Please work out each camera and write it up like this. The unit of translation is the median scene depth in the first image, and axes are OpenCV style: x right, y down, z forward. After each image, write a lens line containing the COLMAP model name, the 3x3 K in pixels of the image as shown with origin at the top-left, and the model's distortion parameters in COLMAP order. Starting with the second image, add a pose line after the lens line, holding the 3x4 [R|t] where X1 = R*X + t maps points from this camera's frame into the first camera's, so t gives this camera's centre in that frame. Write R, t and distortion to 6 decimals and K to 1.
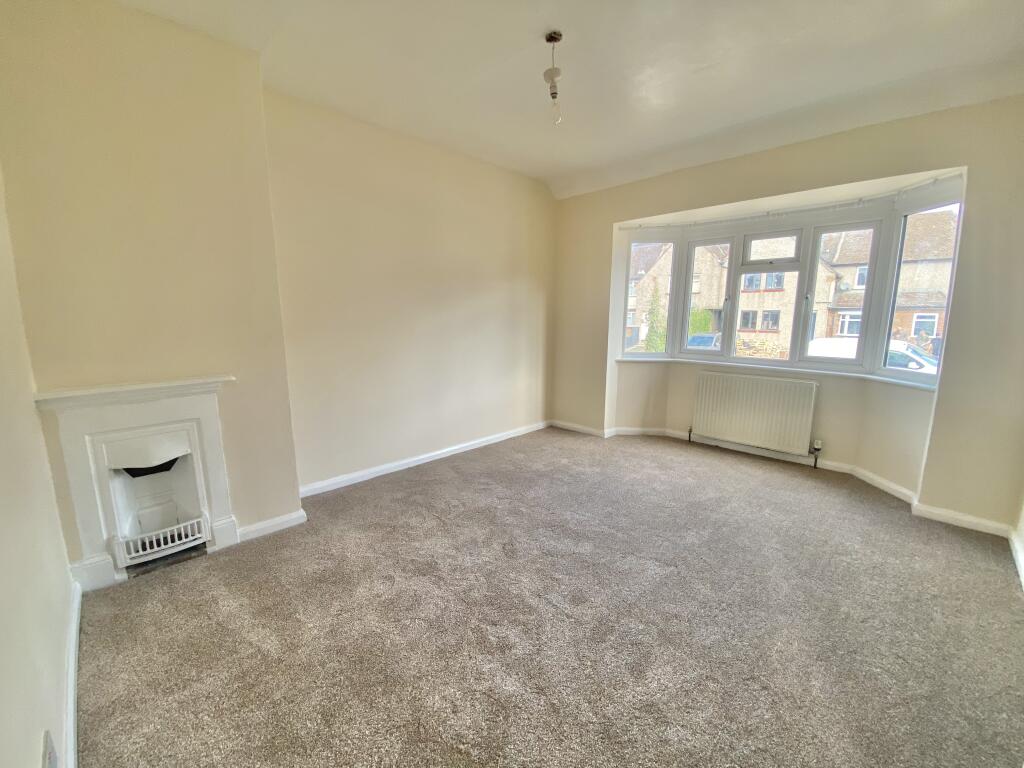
lens RADIAL K [[419.8, 0, 518.1], [0, 419.8, 379.7], [0, 0, 1]] dist [-0.040515, -0.001664]
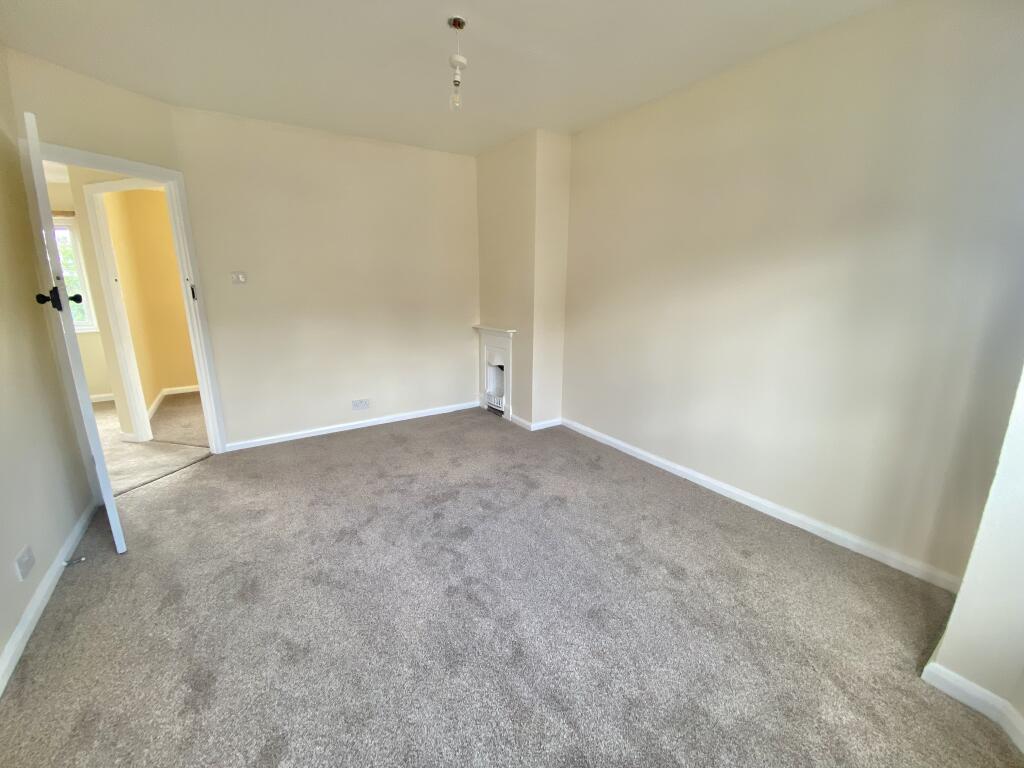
lens RADIAL K [[419.8, 0, 512.3], [0, 419.8, 384.1], [0, 0, 1]] dist [-0.040515, -0.001664]
pose [[-0.186051, 0.224246, -0.956608, 0.594512], [-0.169253, 0.951738, 0.256022, -0.135468], [0.967853, 0.209542, -0.139117, 0.658986]]
